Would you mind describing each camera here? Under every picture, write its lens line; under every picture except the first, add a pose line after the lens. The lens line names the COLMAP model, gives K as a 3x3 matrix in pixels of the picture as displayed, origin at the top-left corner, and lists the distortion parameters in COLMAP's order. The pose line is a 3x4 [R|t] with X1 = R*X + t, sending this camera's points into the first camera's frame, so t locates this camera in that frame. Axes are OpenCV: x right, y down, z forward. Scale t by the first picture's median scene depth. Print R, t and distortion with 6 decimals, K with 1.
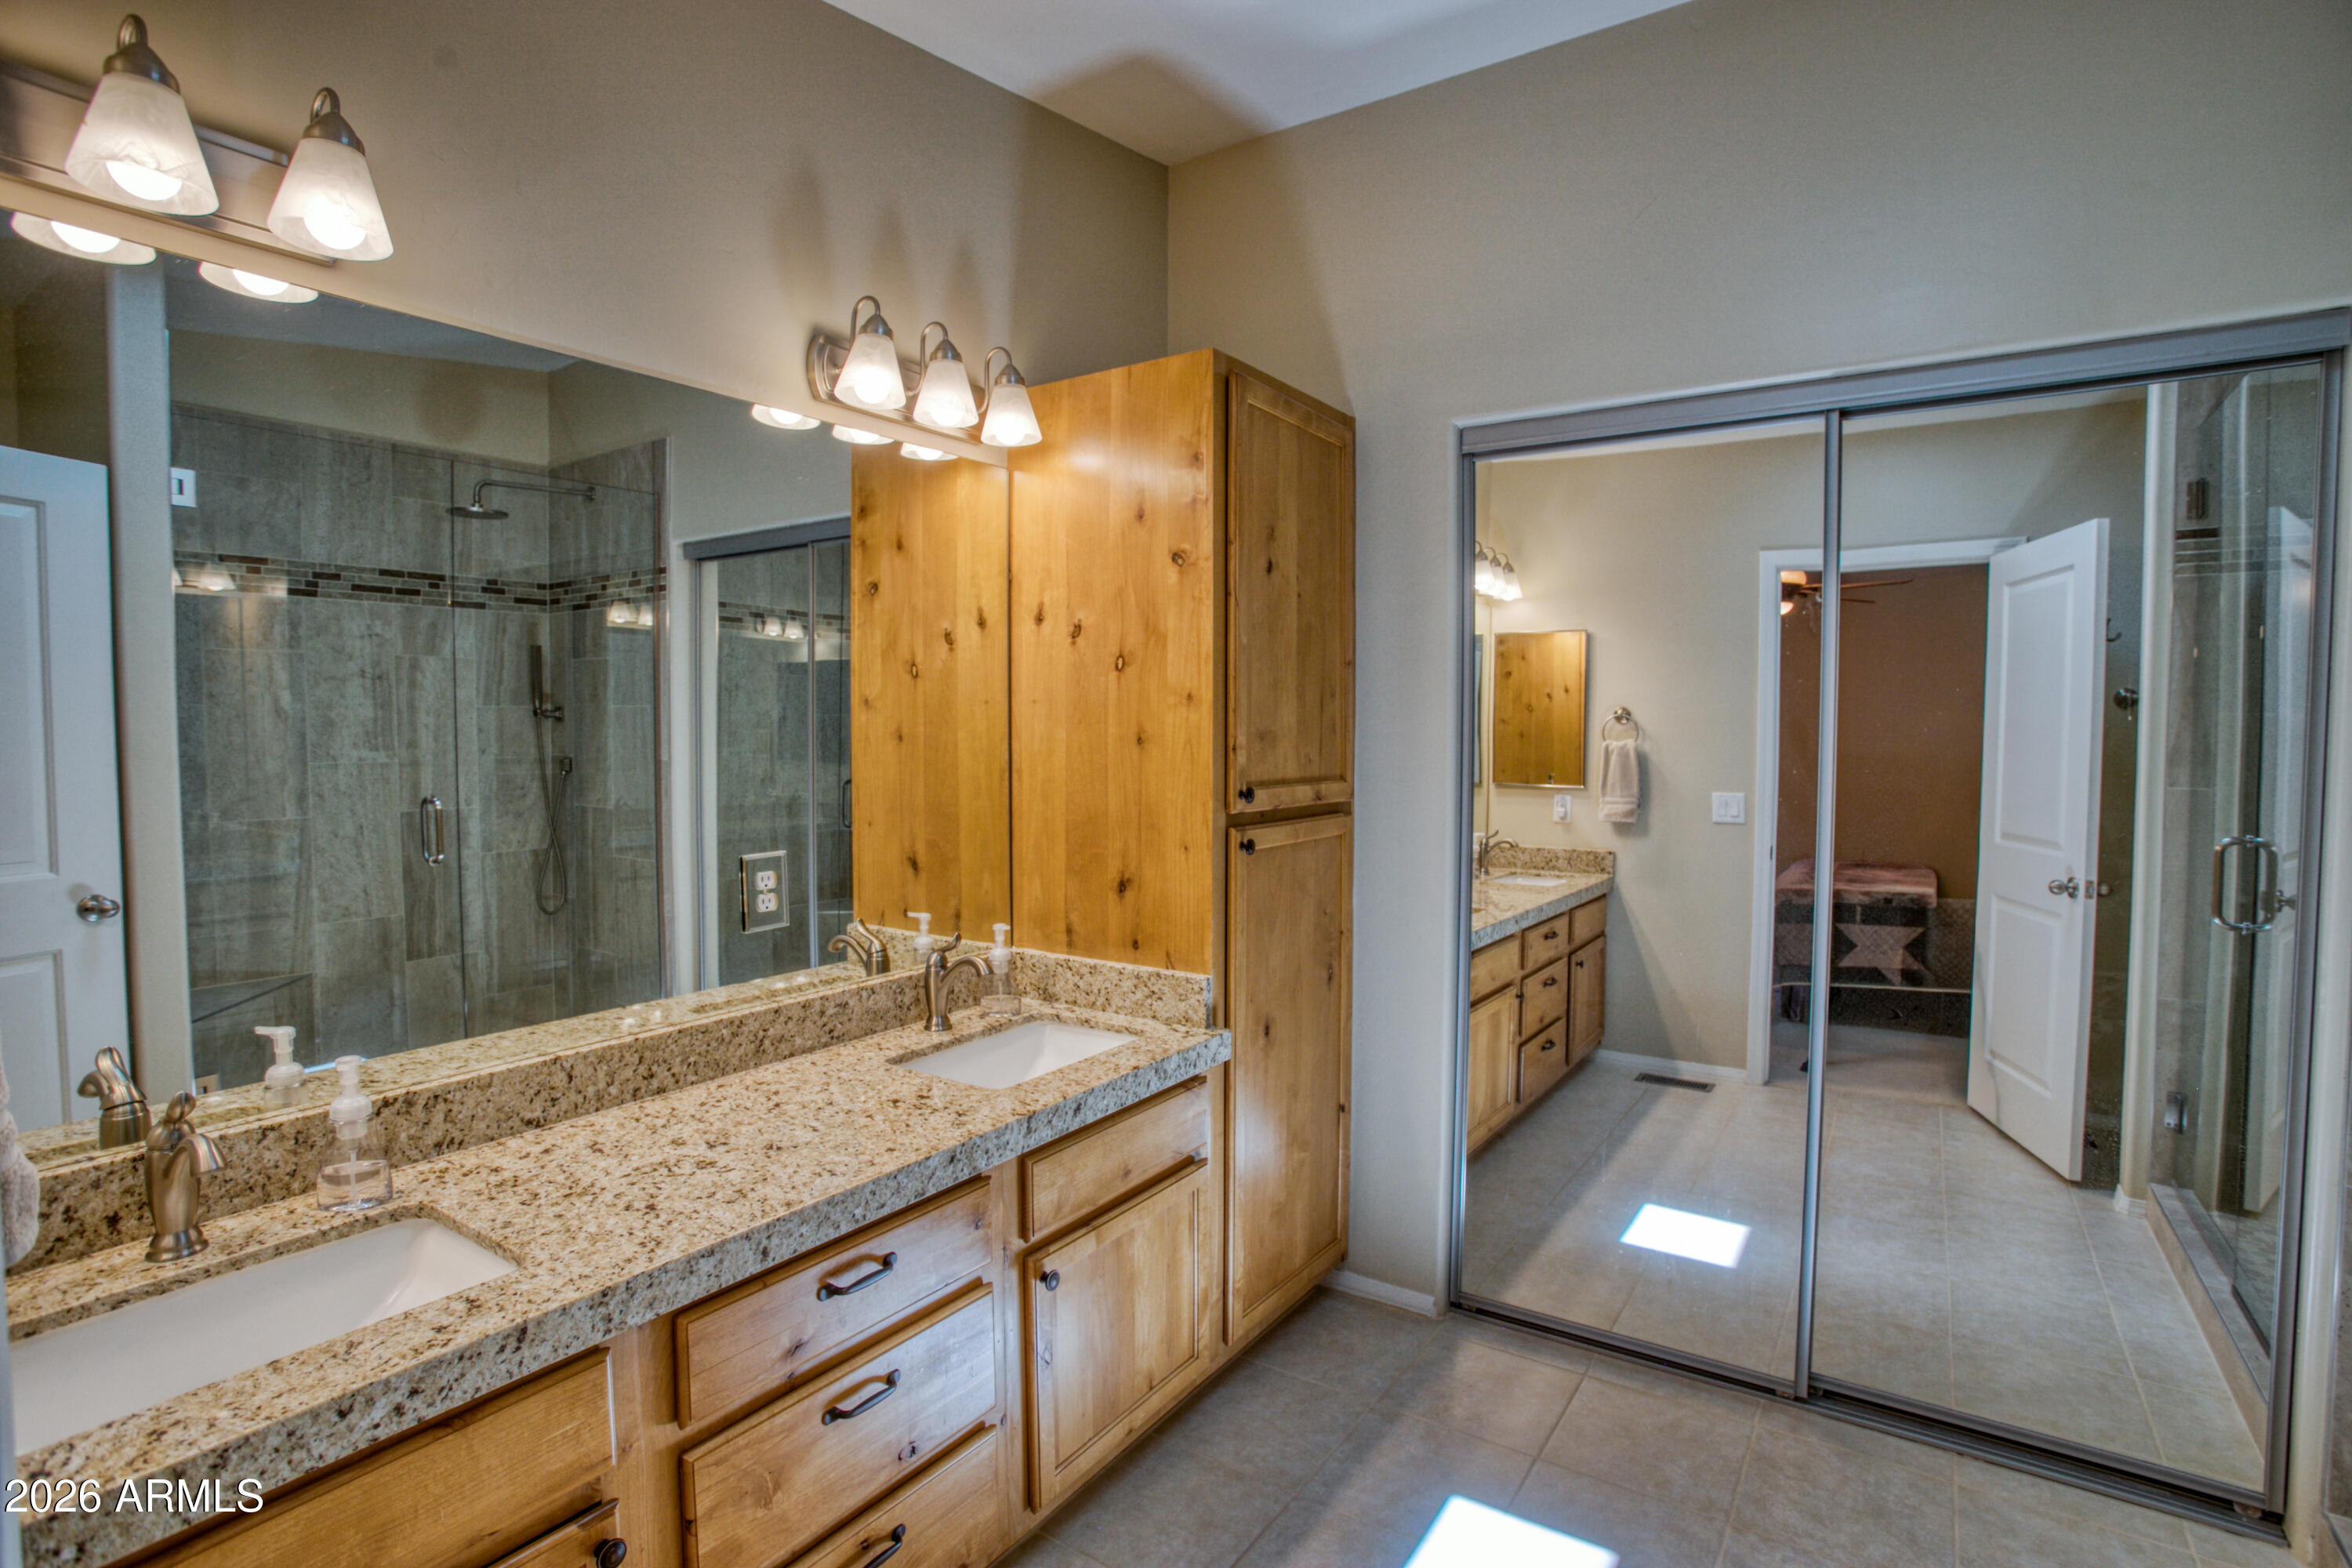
lens RADIAL K [[1133.2, 0, 1169.8], [0, 1133.2, 784.9], [0, 0, 1]] dist [-0.026861, -0.000144]
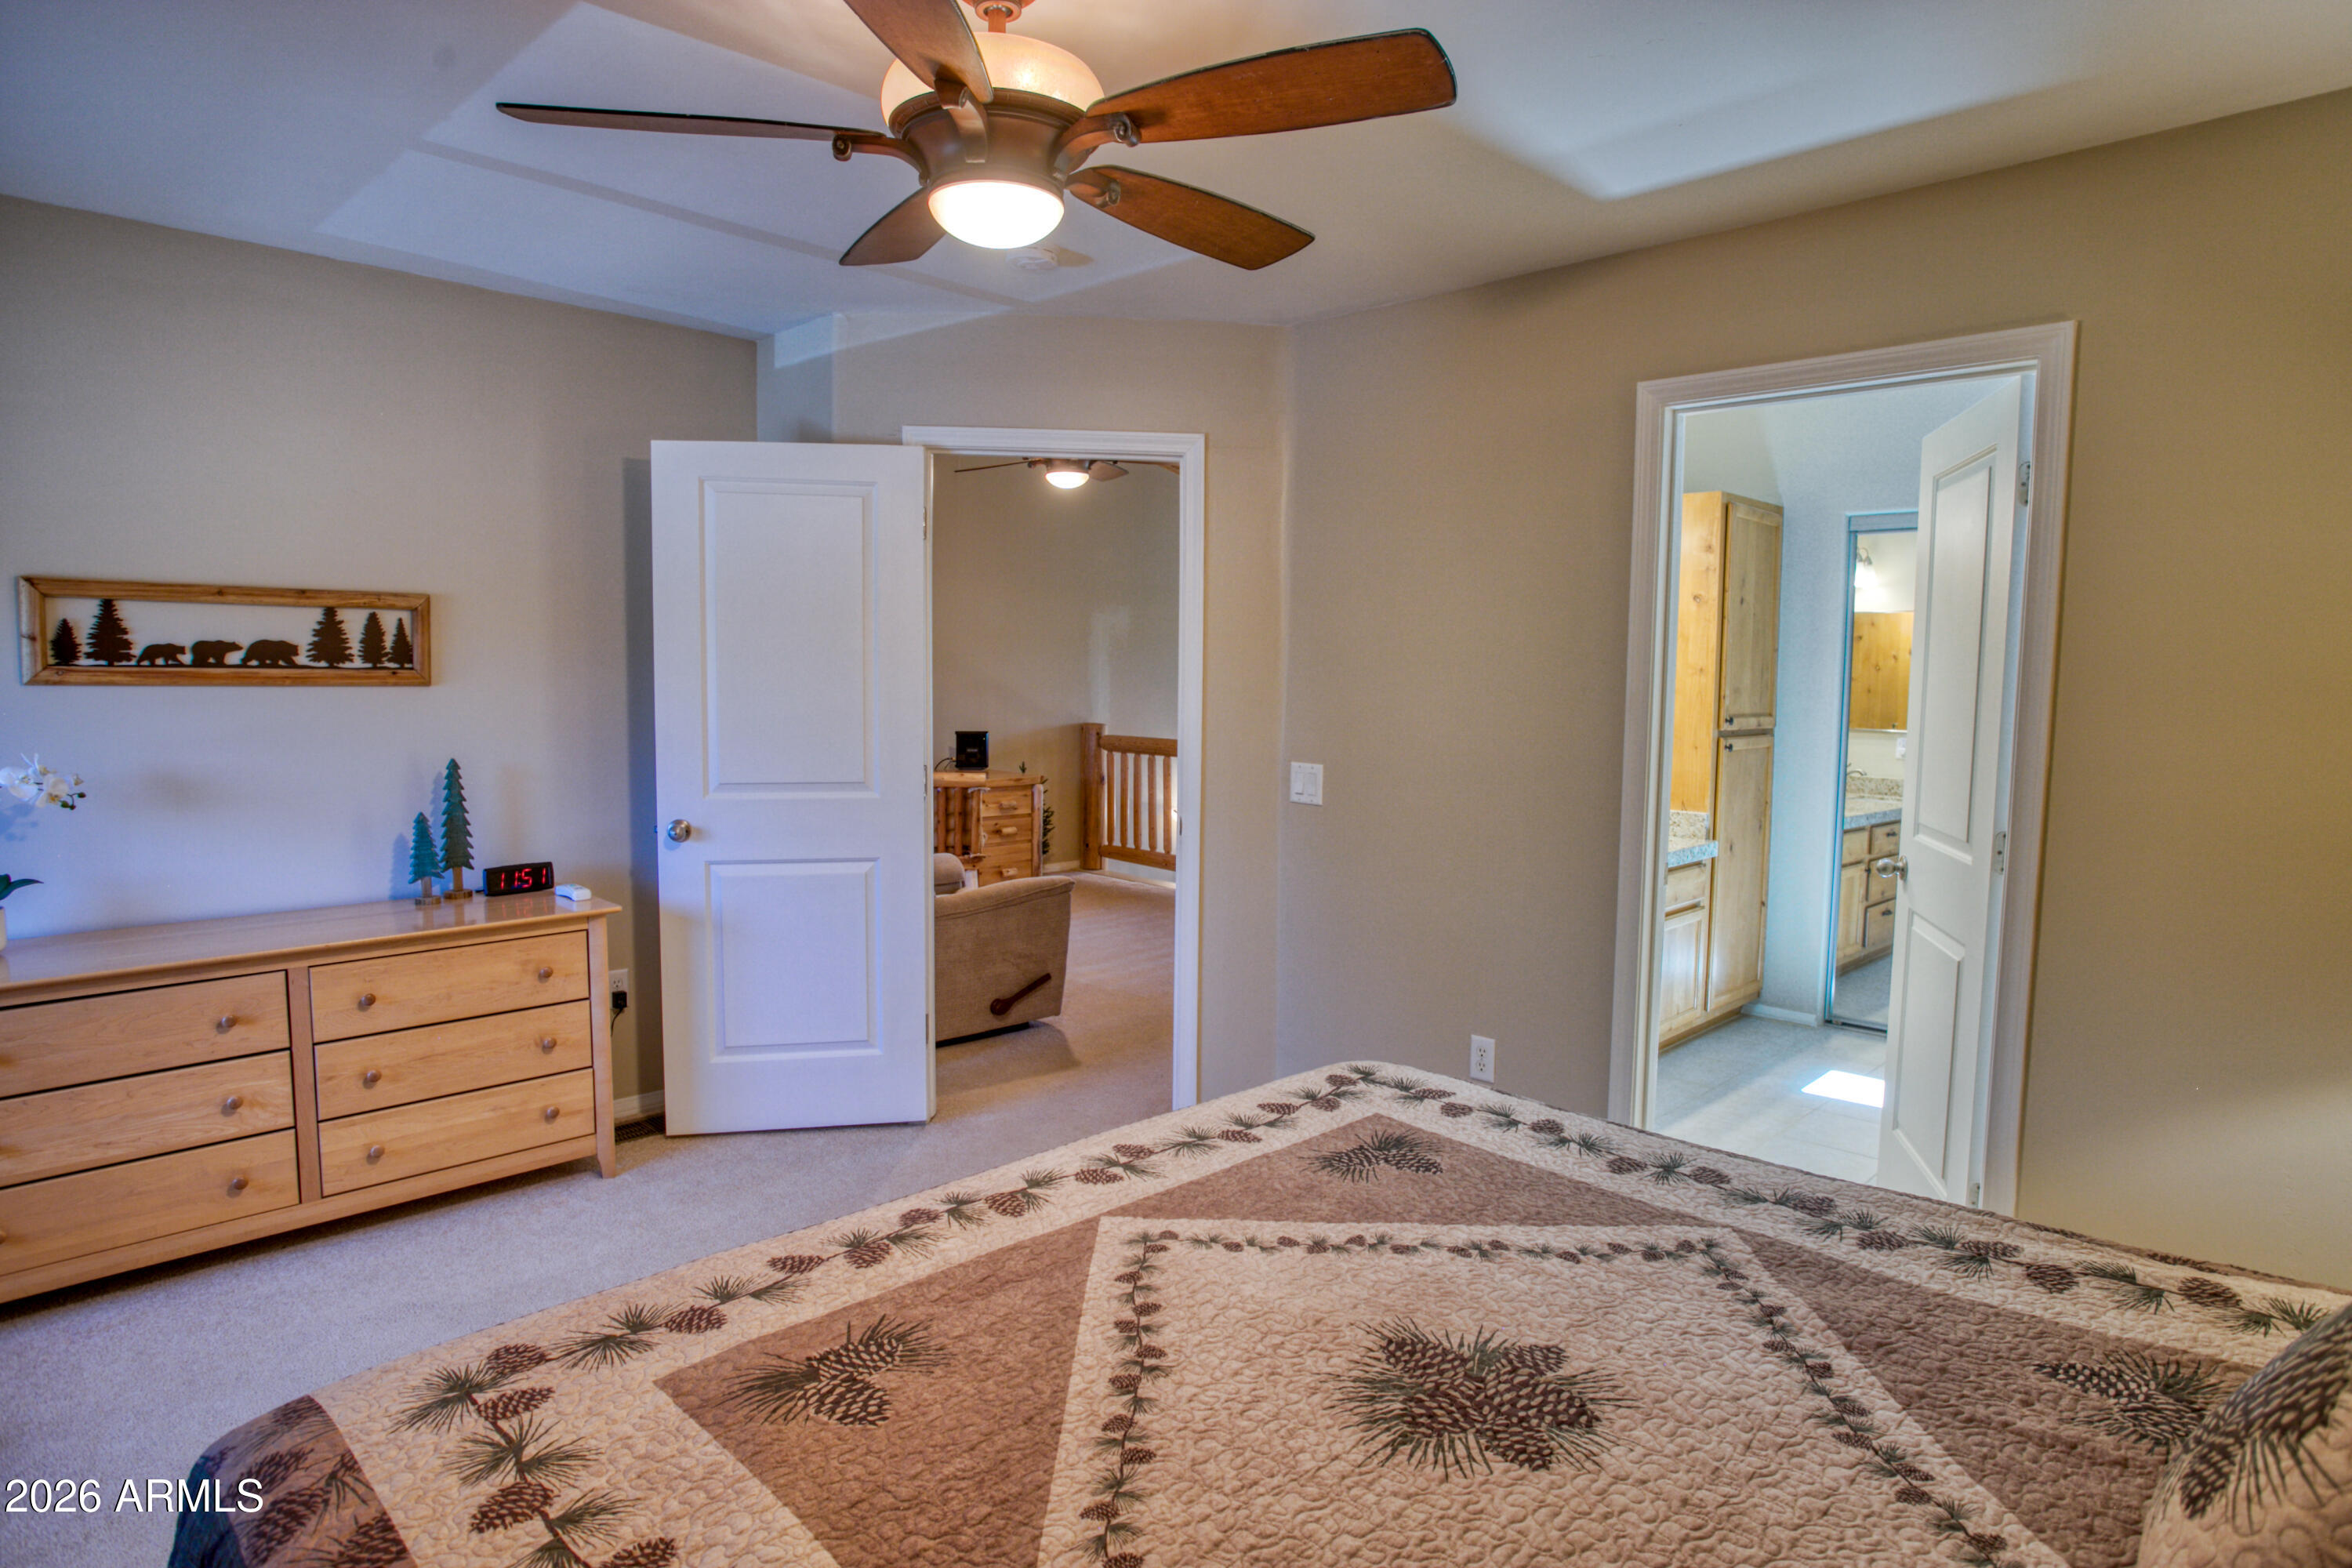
lens RADIAL K [[1268.4, 0, 1264.5], [0, 1268.4, 760.9], [0, 0, 1]] dist [0.015259, 0.000602]
pose [[0.991069, 0.025330, -0.130919, -0.395830], [-0.022586, 0.999494, 0.022402, 0.042106], [0.131420, -0.019245, 0.991140, -1.149616]]
